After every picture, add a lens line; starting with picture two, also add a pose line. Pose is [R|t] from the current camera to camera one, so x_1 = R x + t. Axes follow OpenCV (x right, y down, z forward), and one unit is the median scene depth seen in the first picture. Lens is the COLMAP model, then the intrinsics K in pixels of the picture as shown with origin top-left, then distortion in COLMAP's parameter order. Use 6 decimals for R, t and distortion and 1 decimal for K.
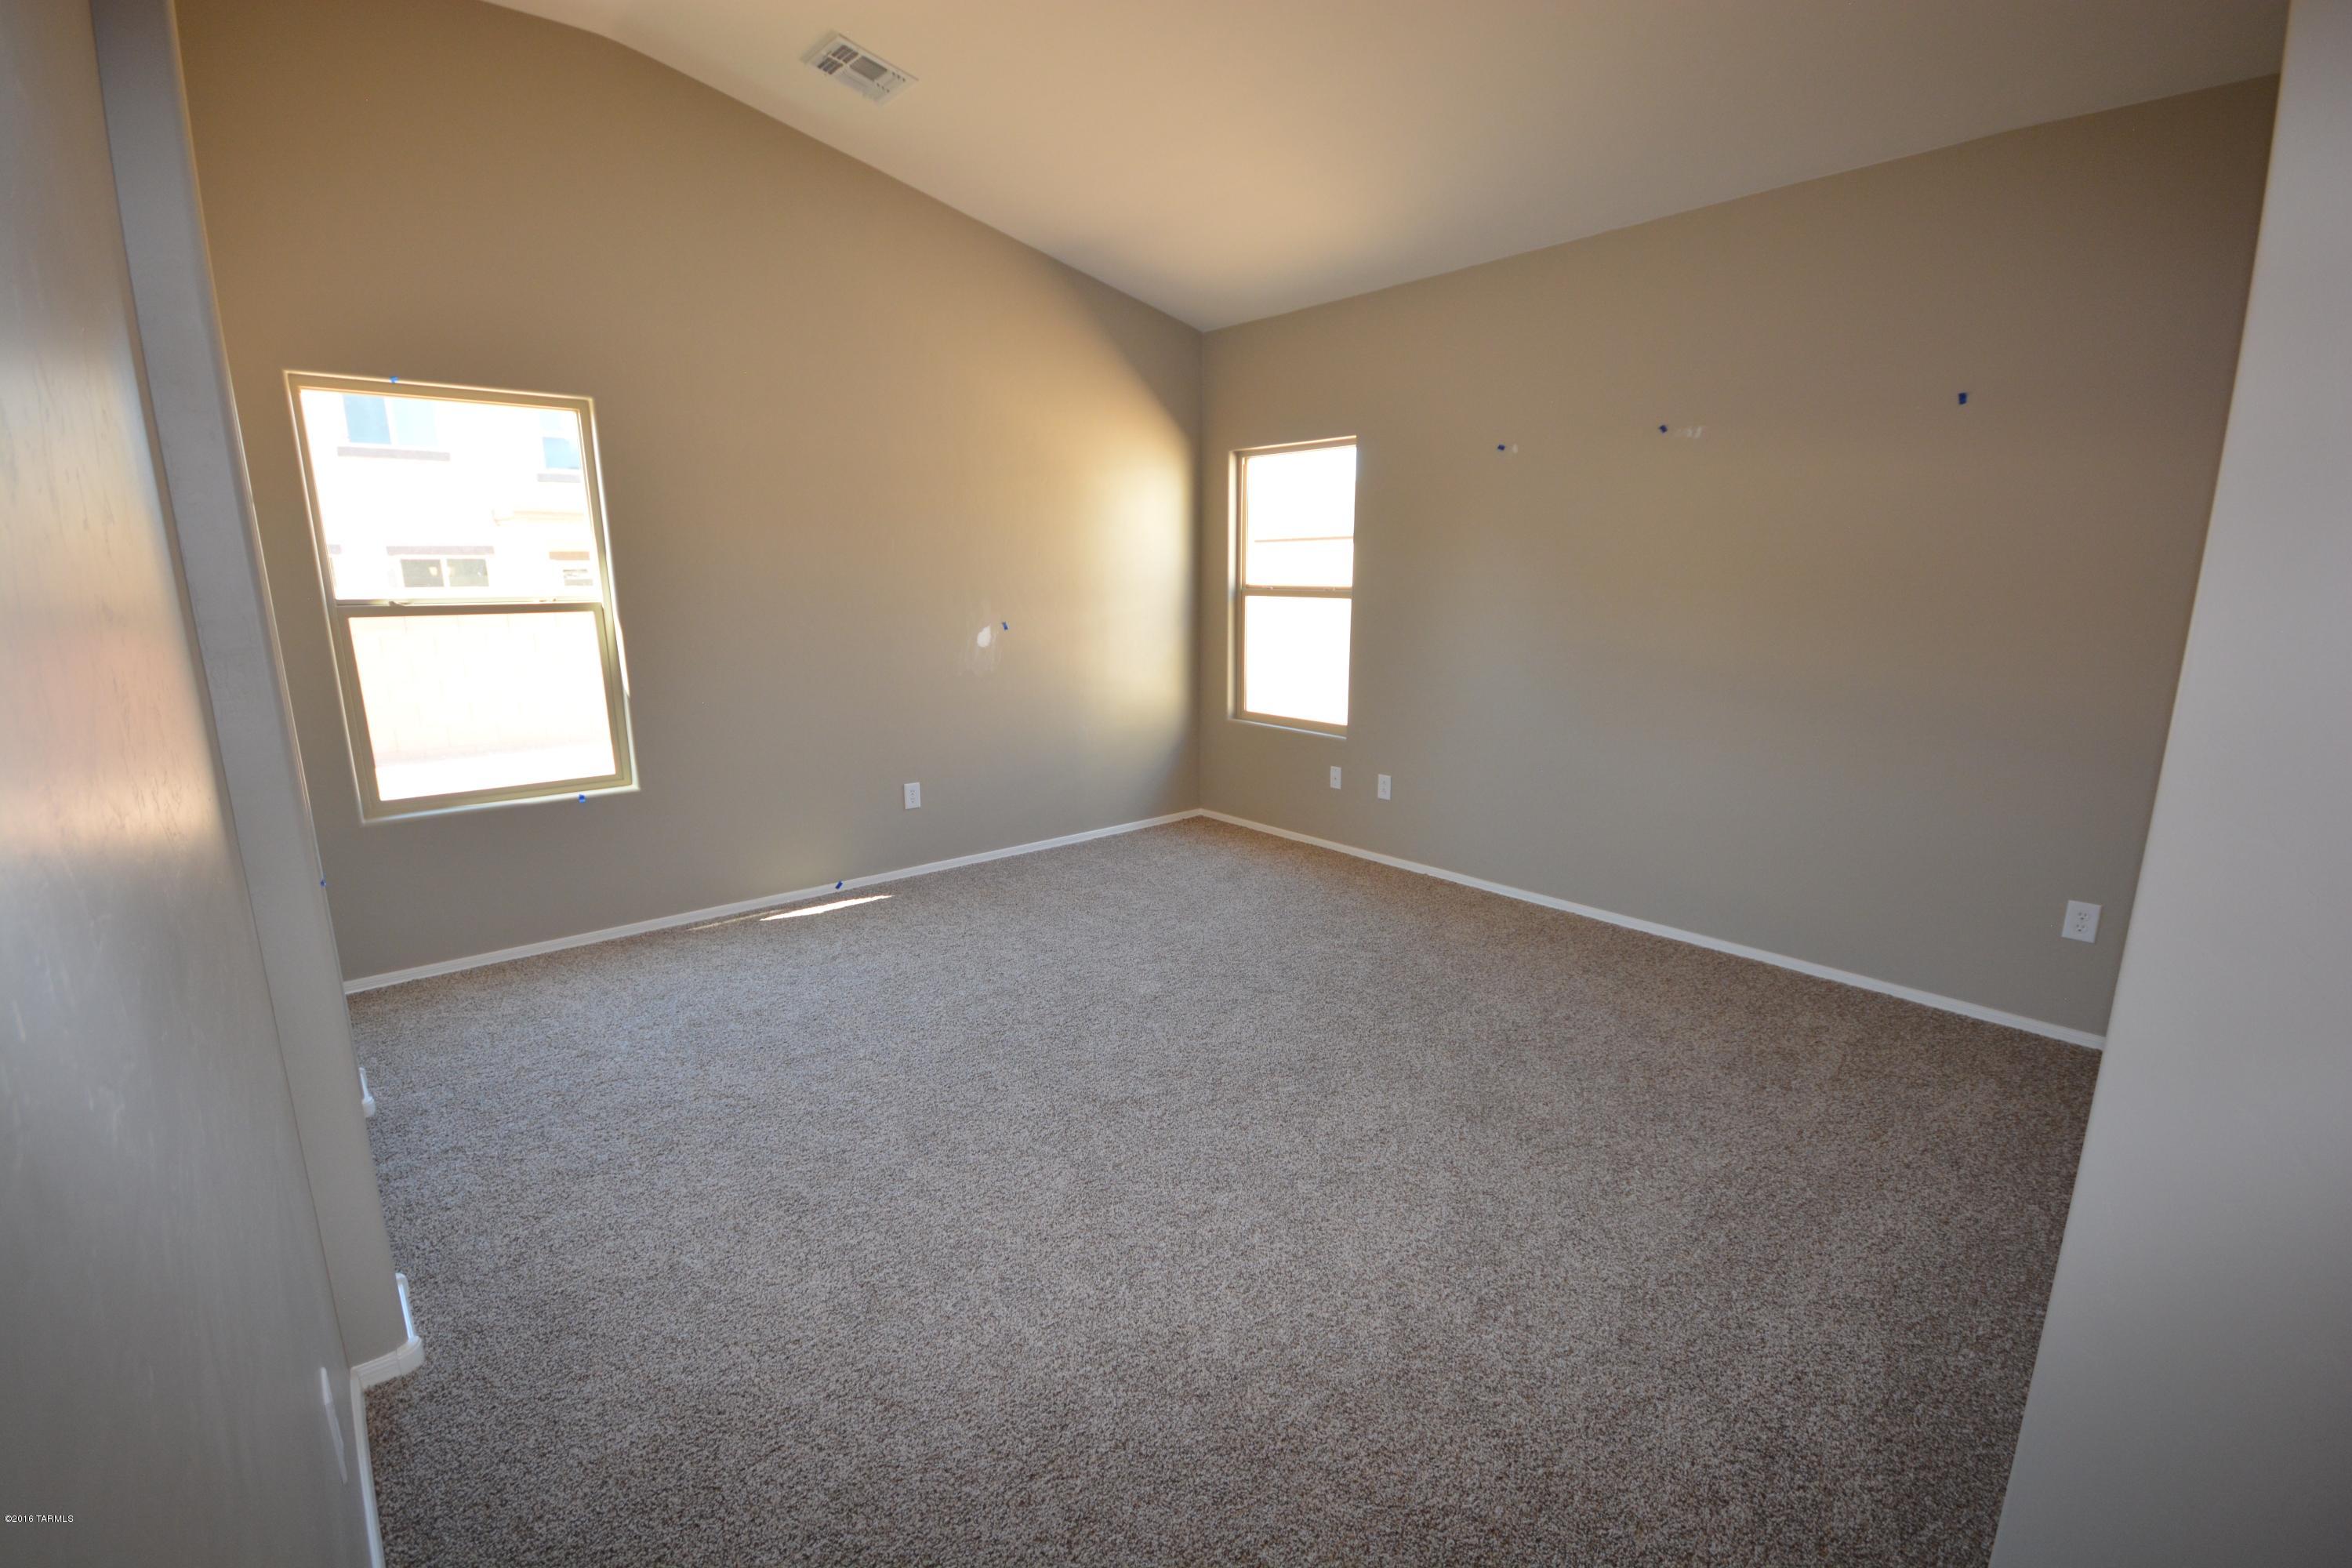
lens RADIAL K [[1036.6, 0, 1165.2], [0, 1036.6, 790.7], [0, 0, 1]] dist [-0.000714, -0.000223]
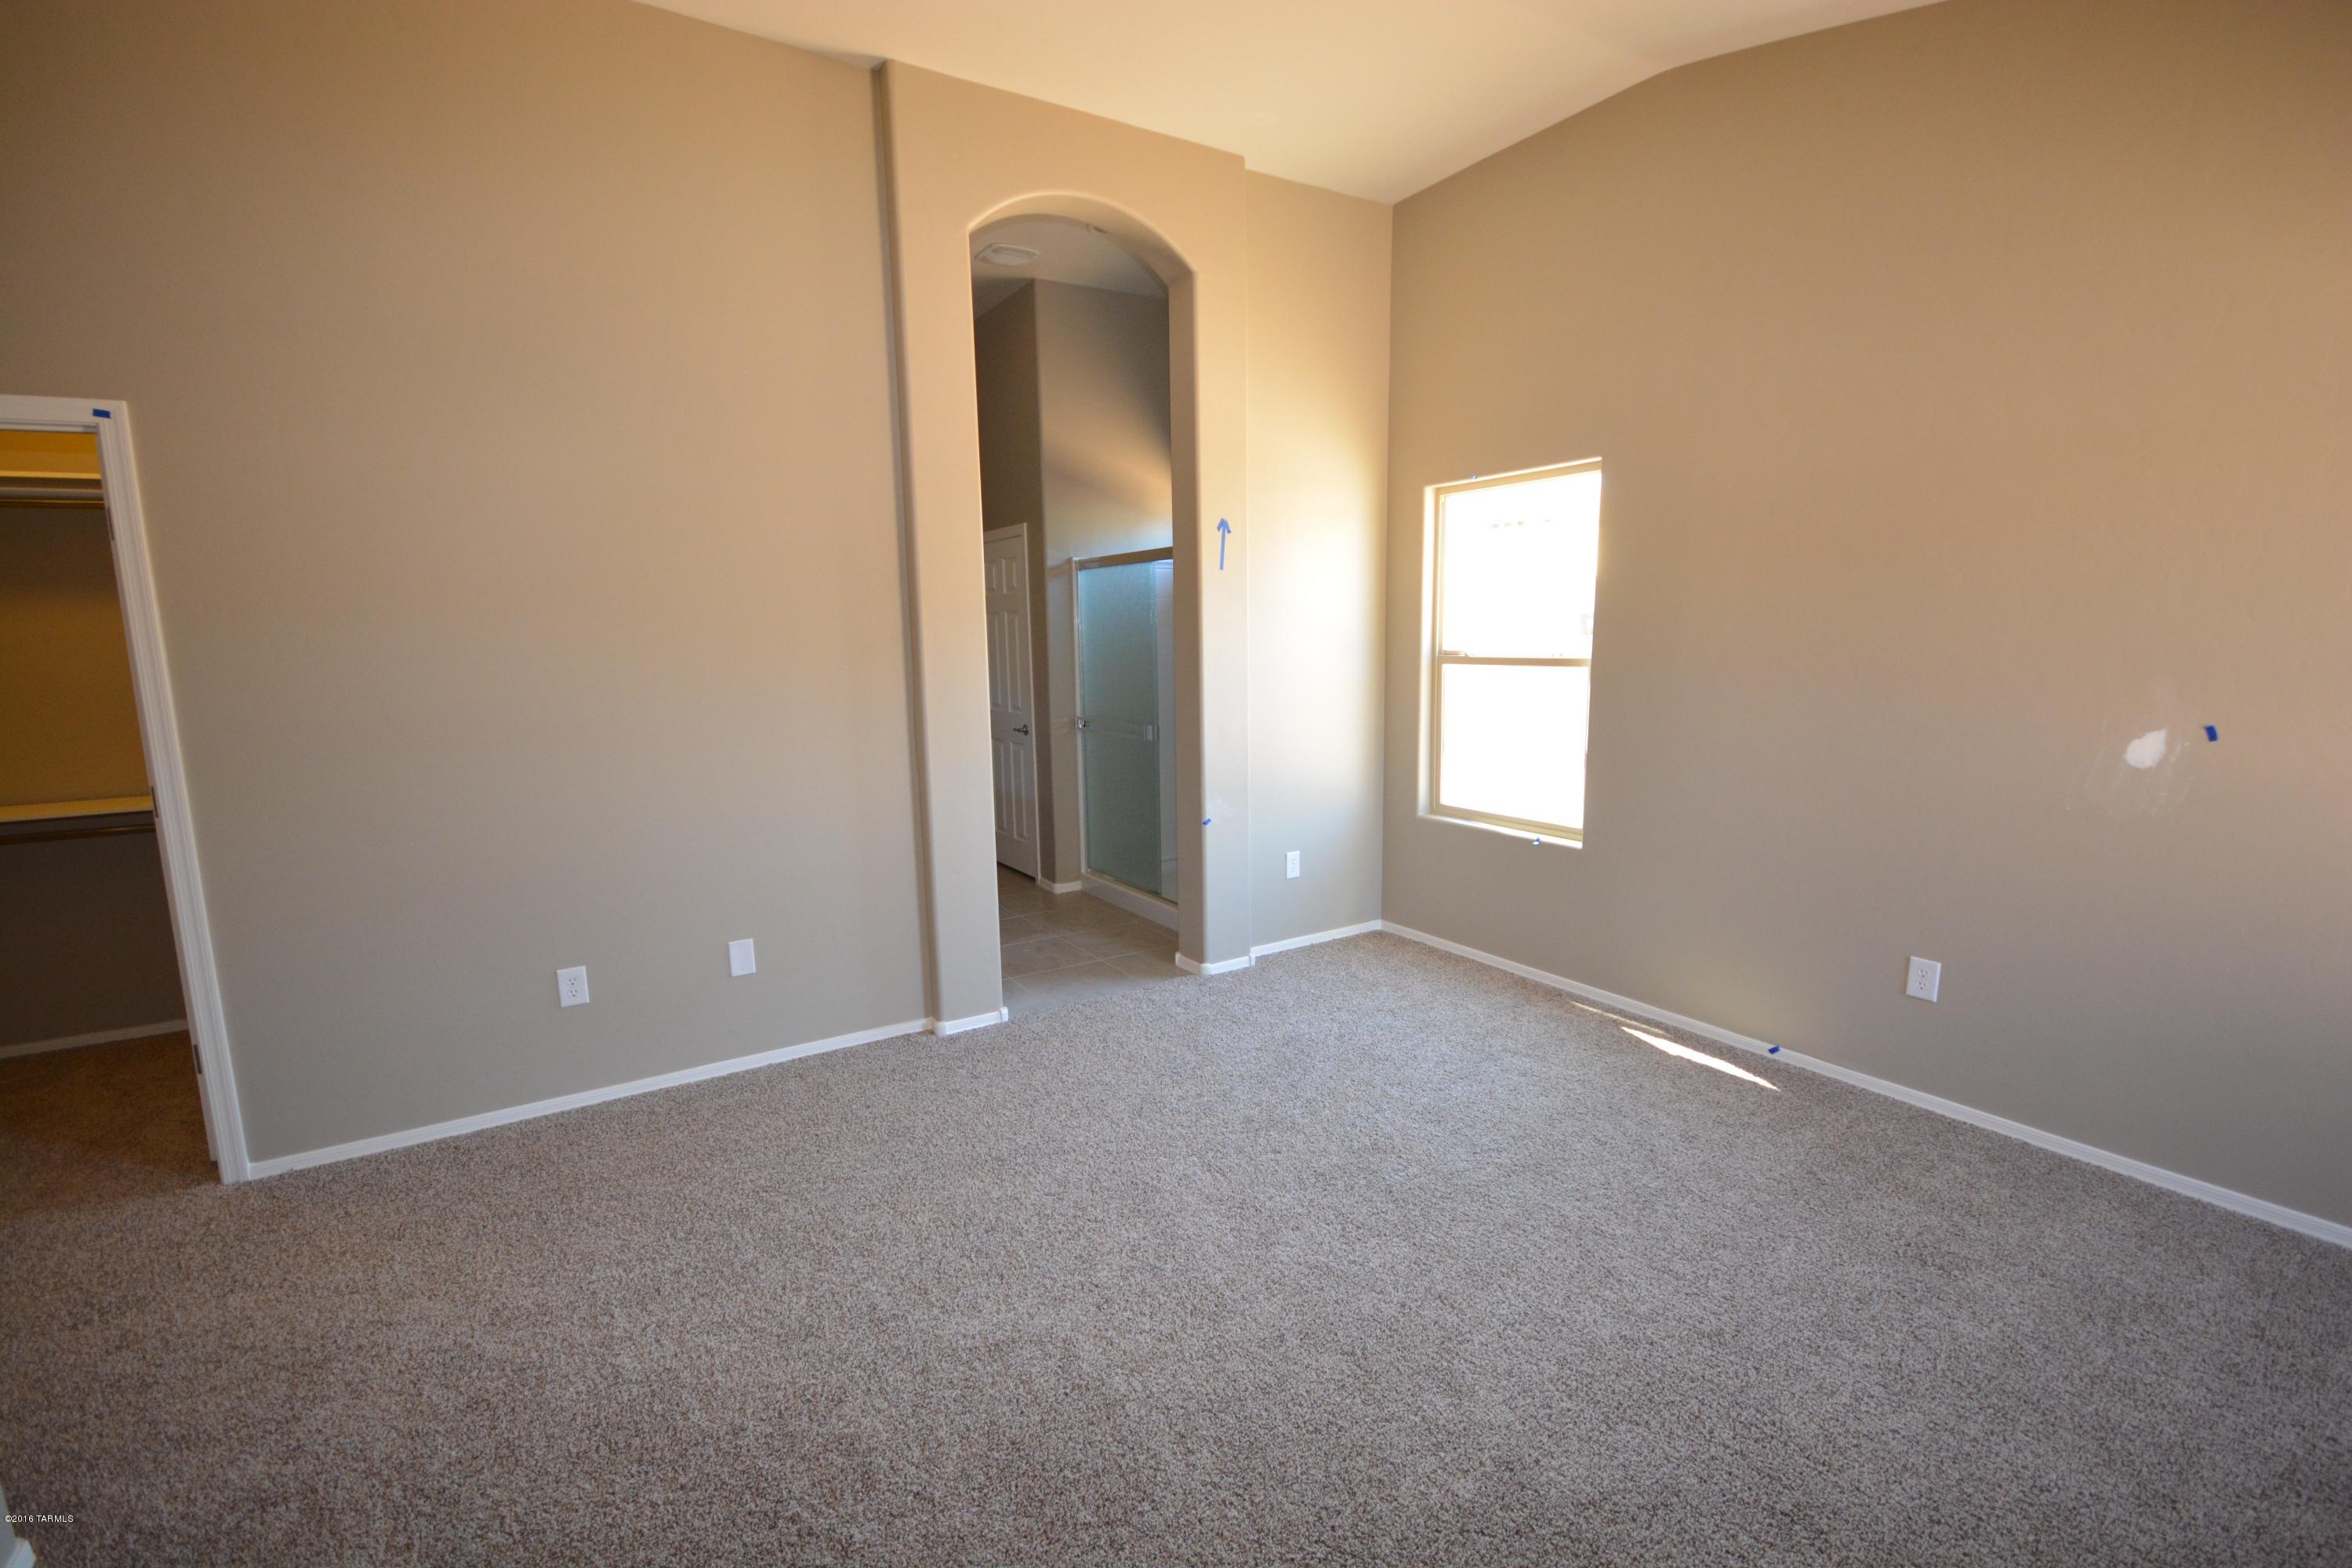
lens RADIAL K [[1036.6, 0, 1165.2], [0, 1036.6, 790.7], [0, 0, 1]] dist [-0.000714, -0.000223]
pose [[-0.160206, 0.151400, -0.975404, 0.481908], [-0.195294, 0.963772, 0.181671, -0.147019], [0.967571, 0.219595, -0.124834, 0.690013]]
